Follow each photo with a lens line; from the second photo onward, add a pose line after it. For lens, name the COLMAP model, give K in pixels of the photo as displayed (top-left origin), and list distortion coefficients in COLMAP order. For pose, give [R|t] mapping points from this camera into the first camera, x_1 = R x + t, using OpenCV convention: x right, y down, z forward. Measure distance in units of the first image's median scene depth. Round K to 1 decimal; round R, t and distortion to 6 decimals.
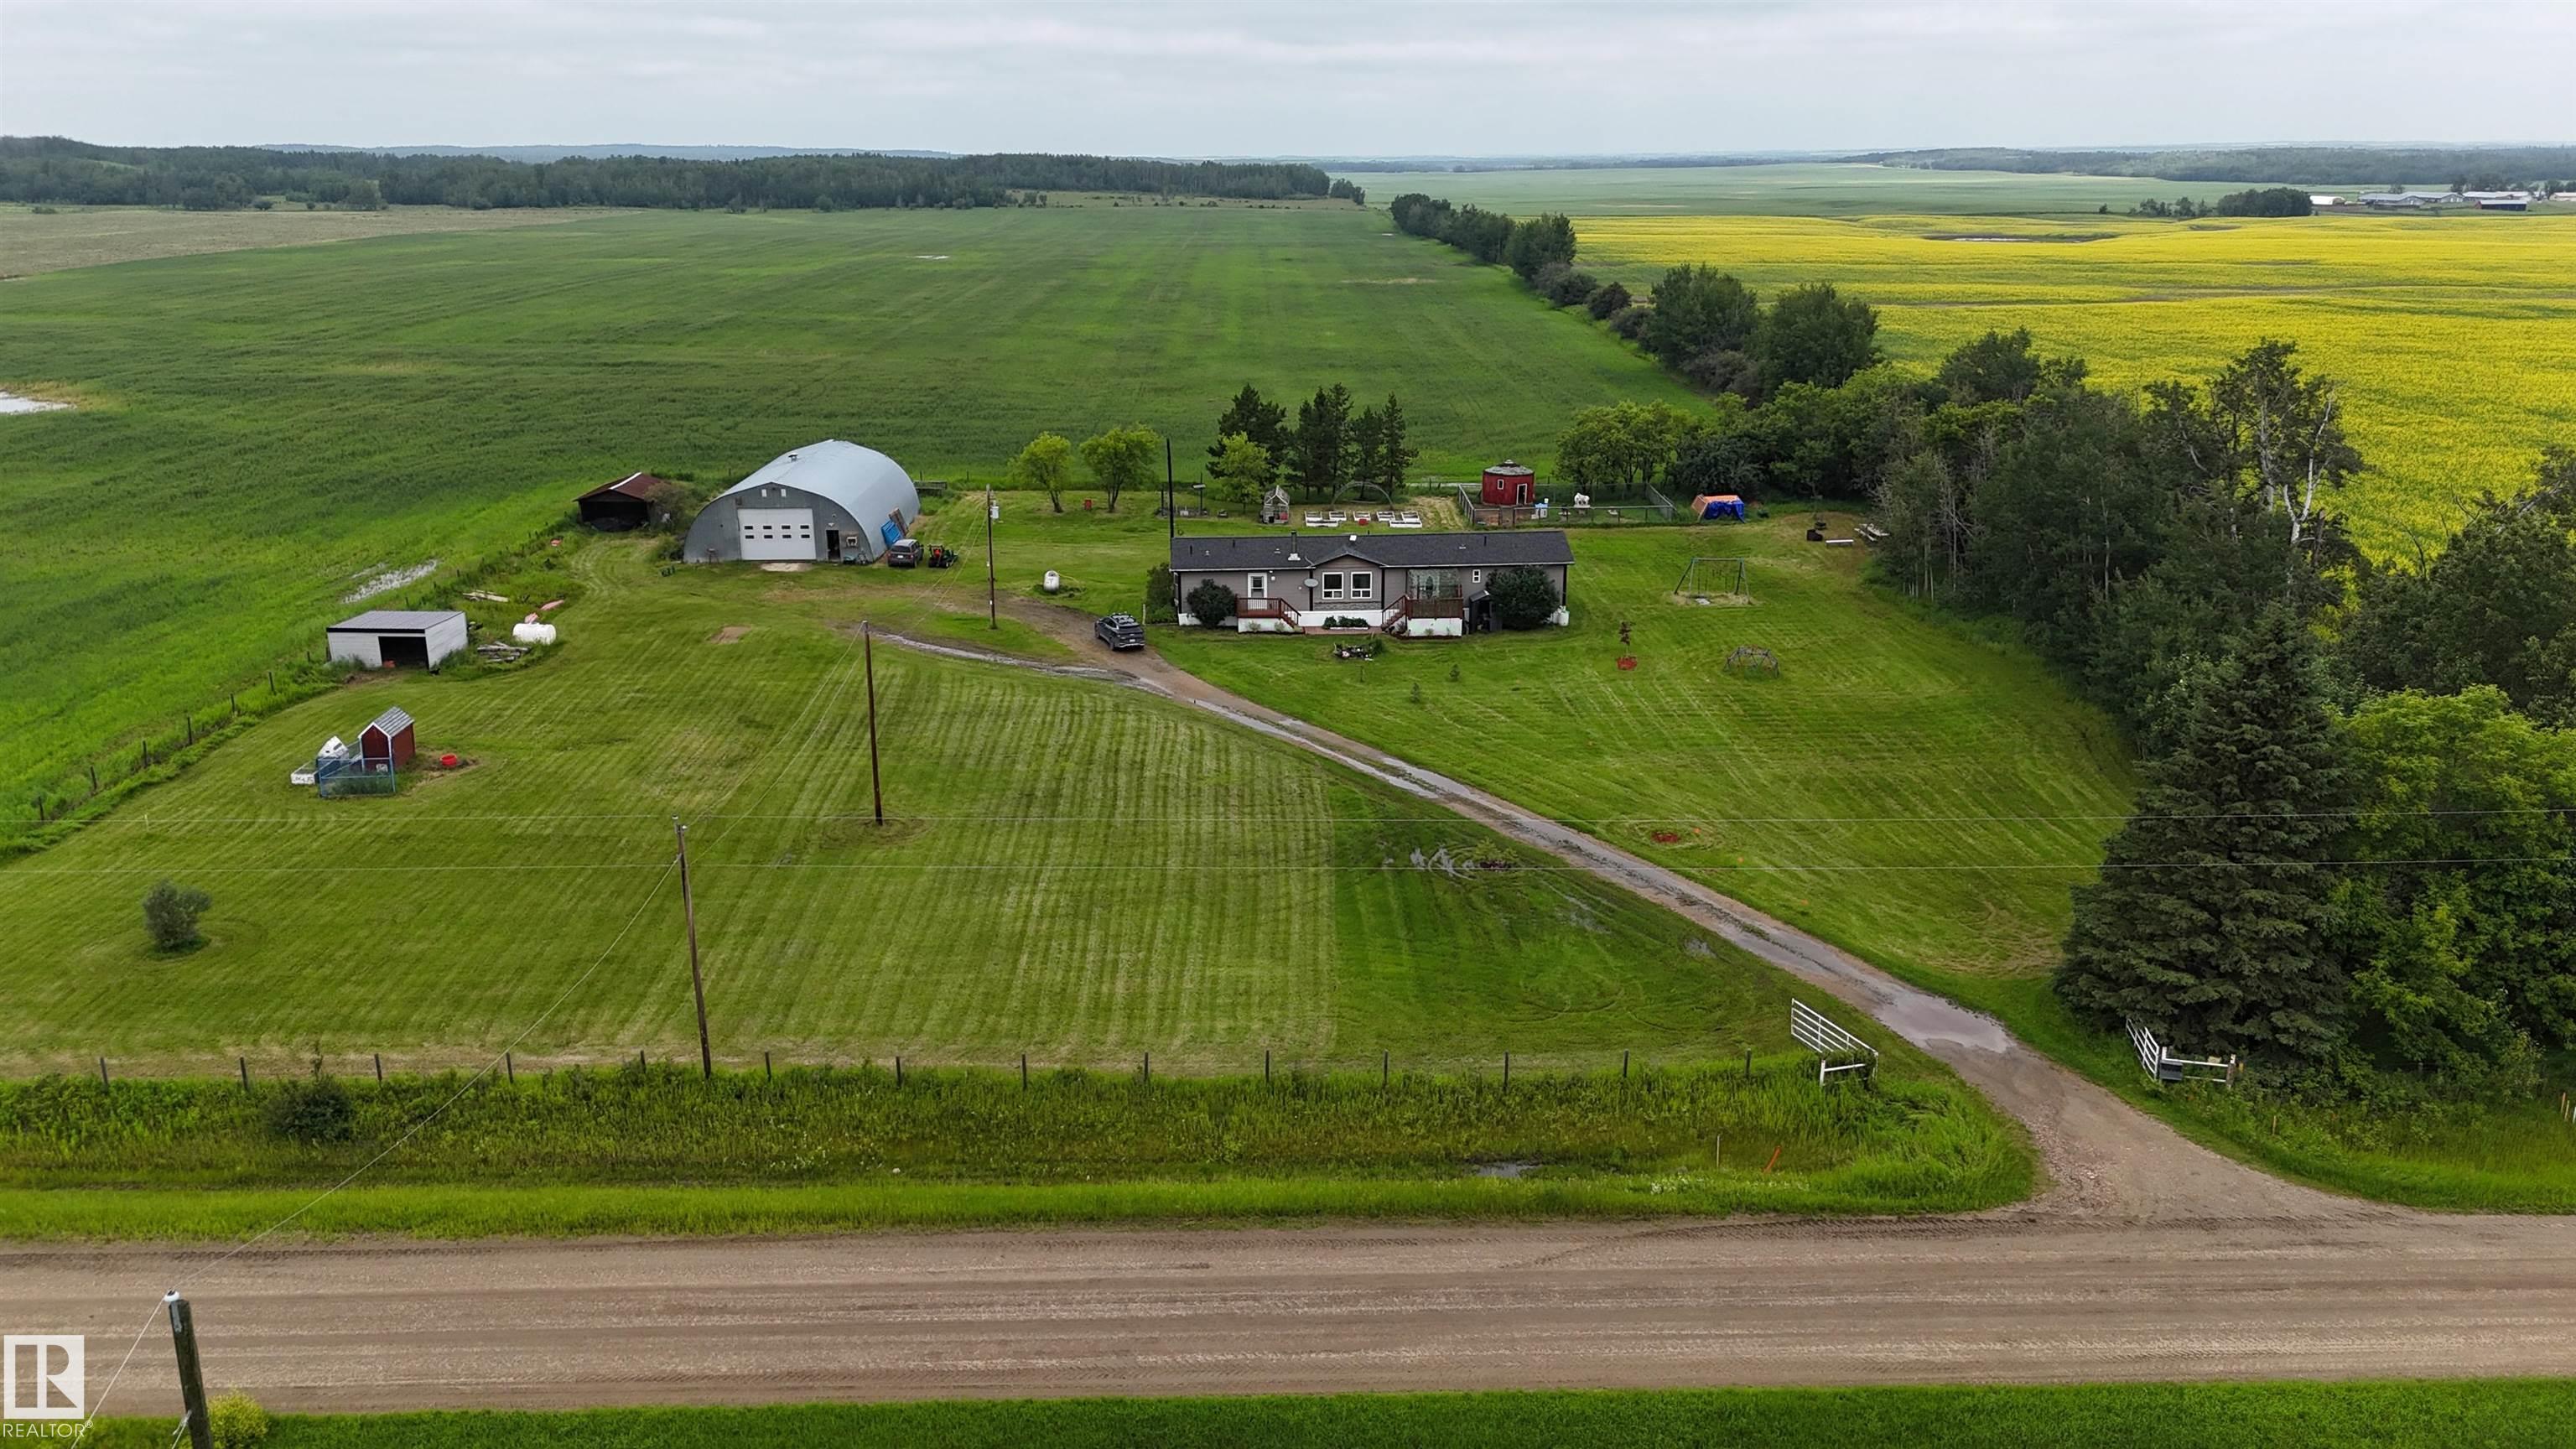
lens RADIAL K [[1888.6, 0, 1308.8], [0, 1888.6, 743.2], [0, 0, 1]] dist [0.066272, -0.068008]
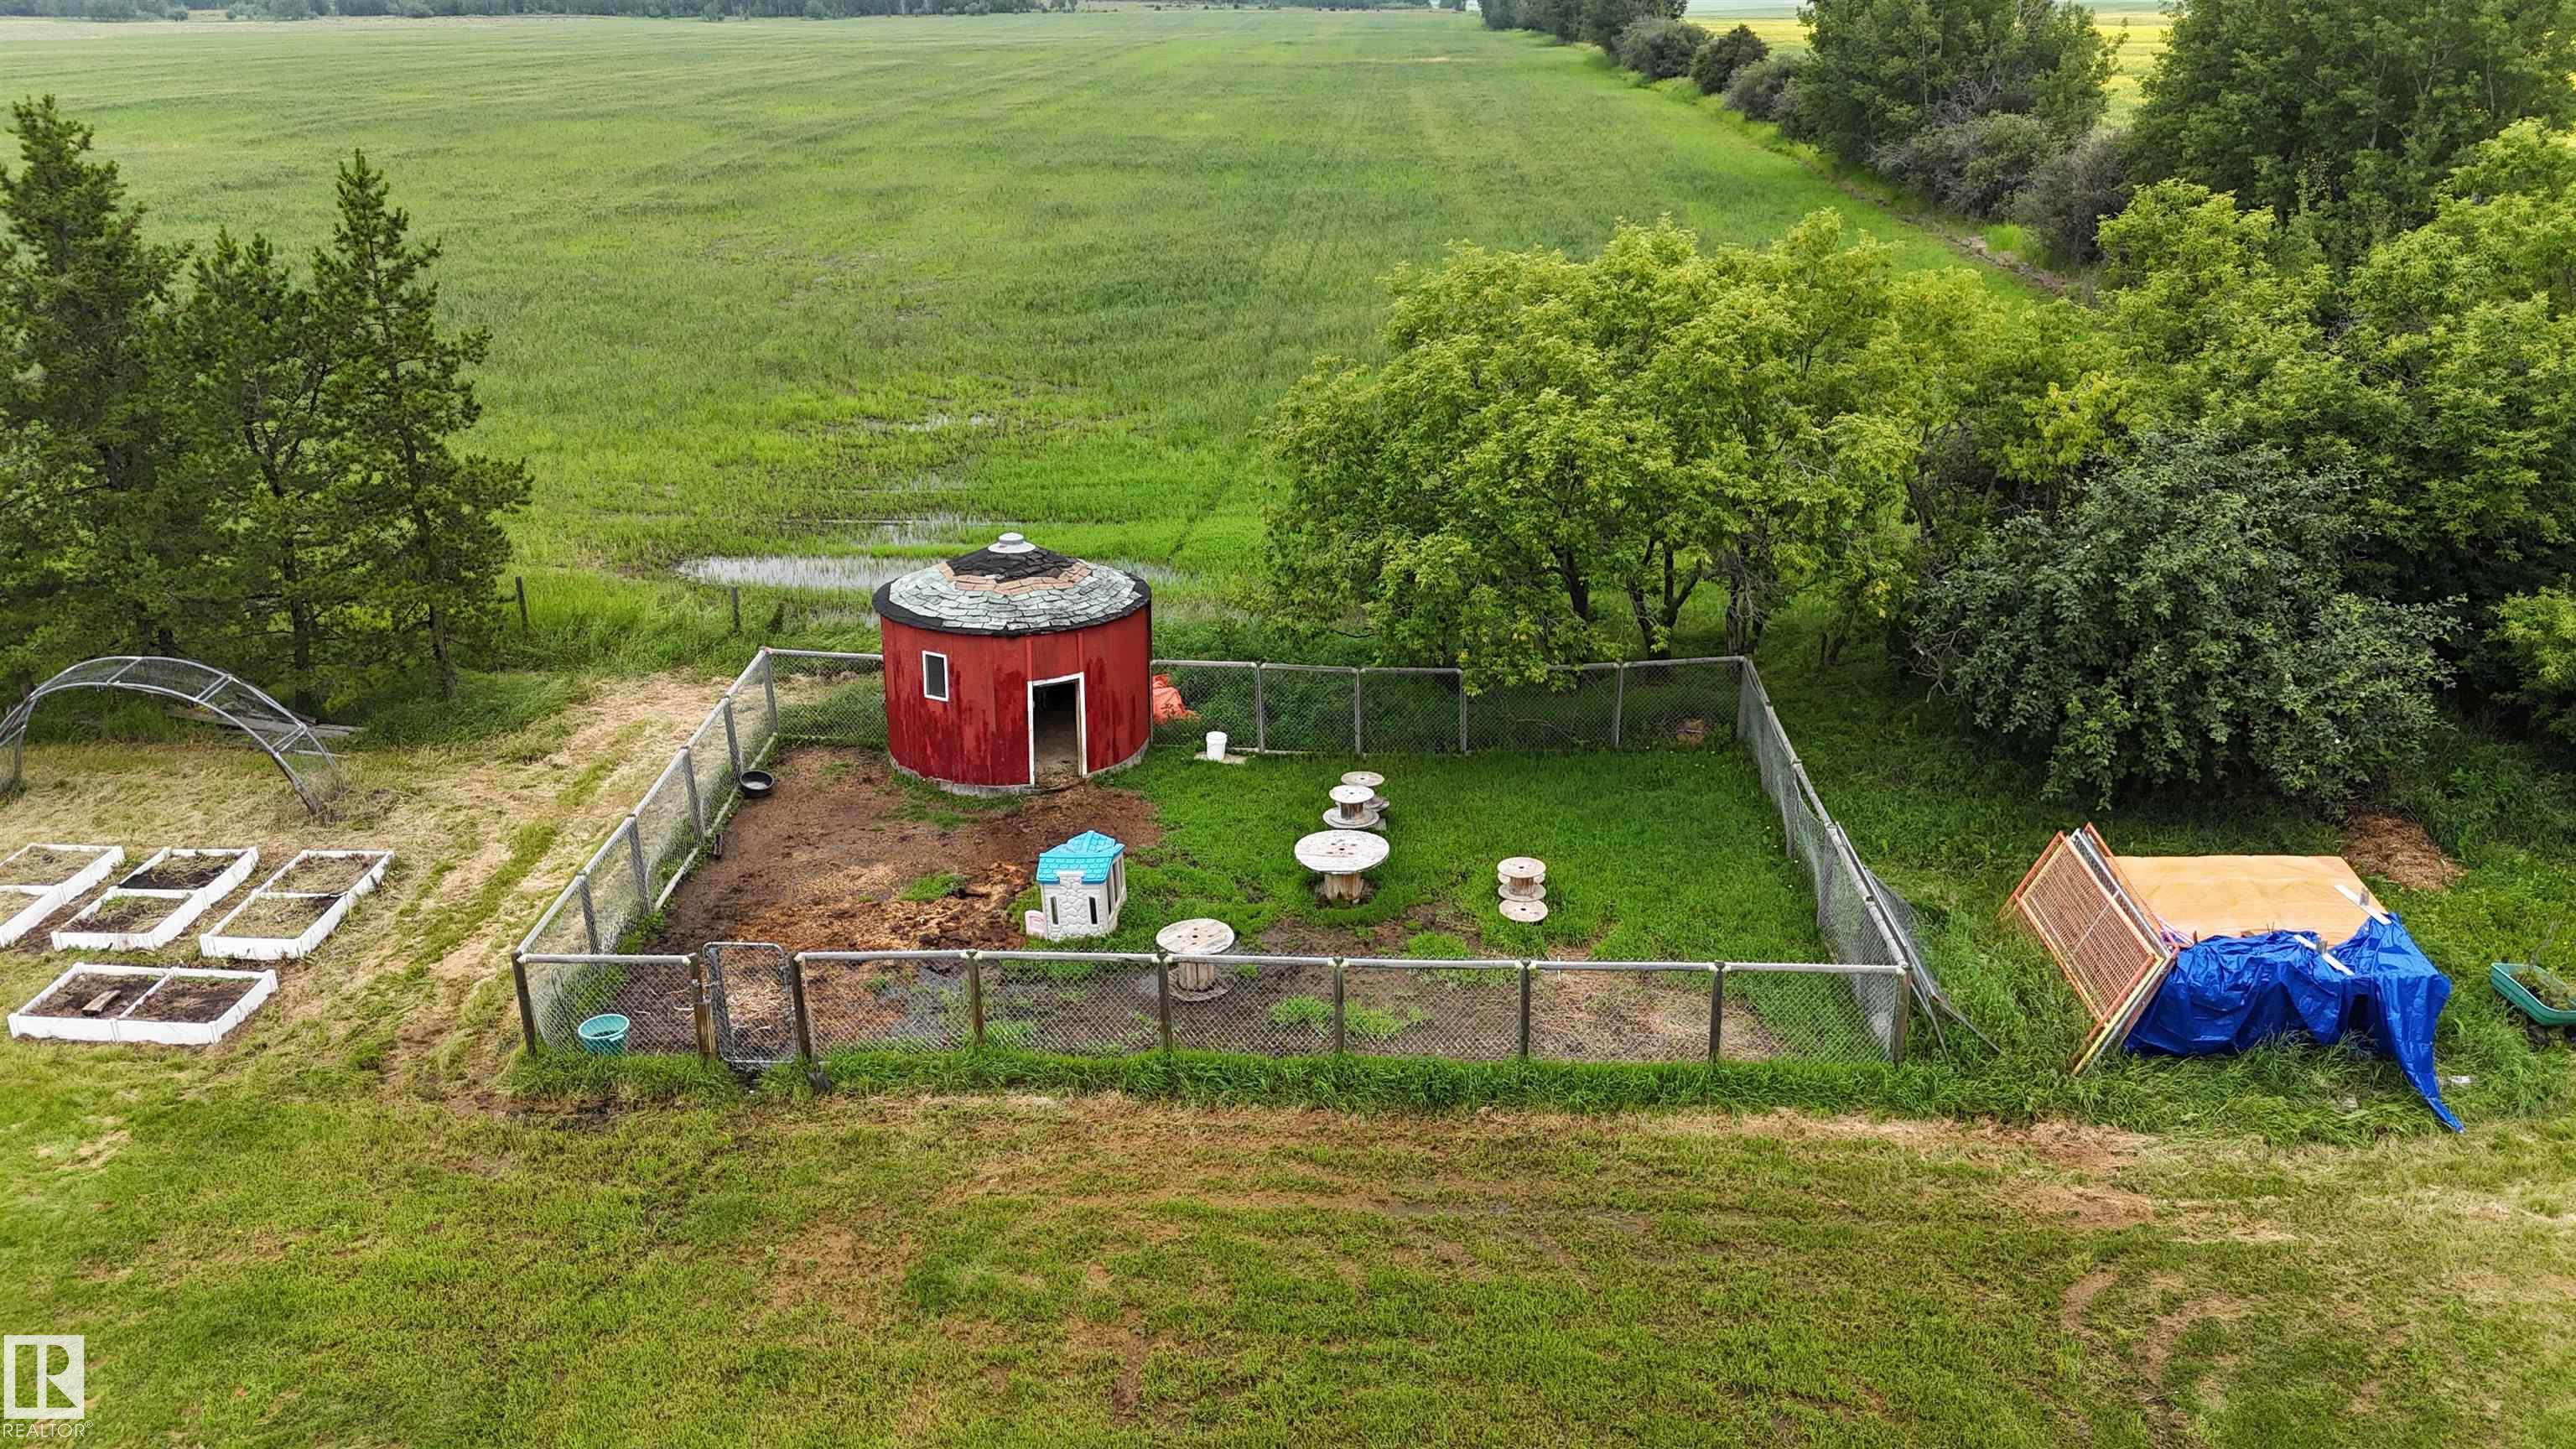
lens RADIAL K [[1888.6, 0, 1302.6], [0, 1888.6, 725.7], [0, 0, 1]] dist [0.066272, -0.068008]
pose [[0.997204, 0.021177, -0.071660, 0.155552], [-0.016366, 0.997615, 0.067062, -0.149936], [0.072910, -0.065702, 0.995172, 0.847947]]
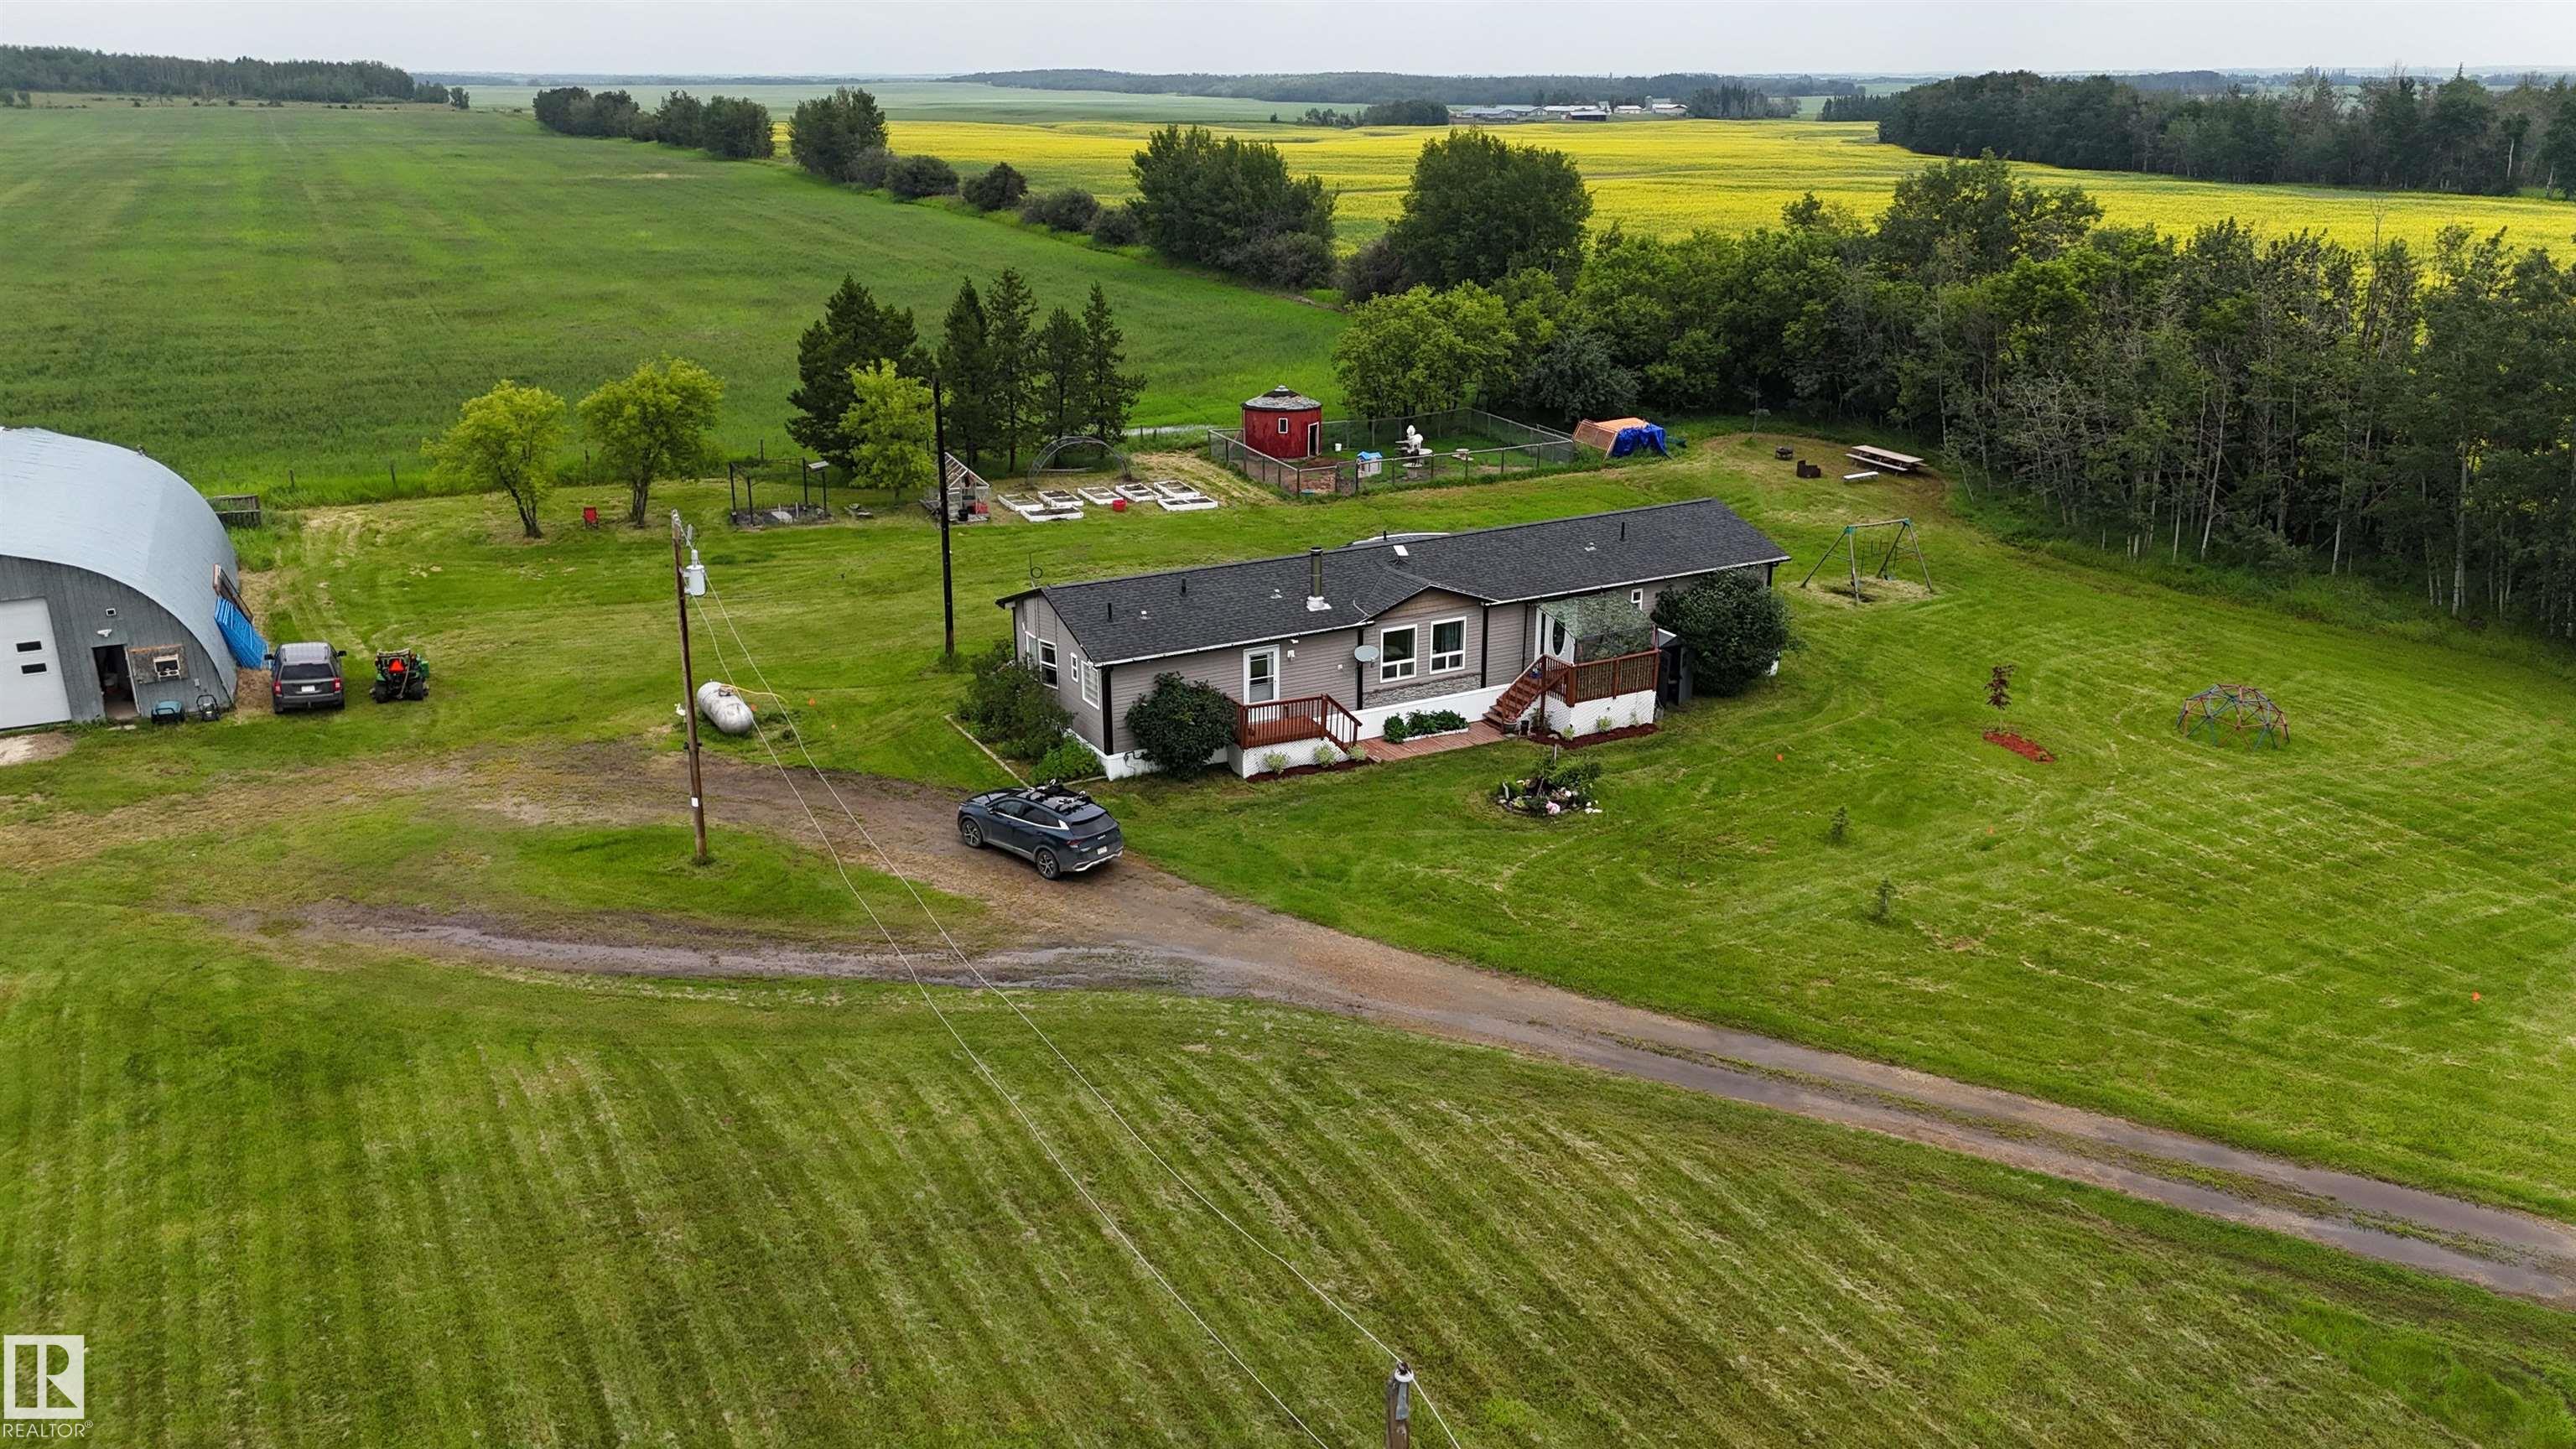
lens RADIAL K [[1888.6, 0, 1311.6], [0, 1888.6, 726.2], [0, 0, 1]] dist [0.066272, -0.068008]
pose [[0.899104, -0.135936, 0.416093, -0.167355], [0.124288, 0.990715, 0.055099, -0.074403], [-0.419719, 0.002176, 0.907651, 0.446998]]
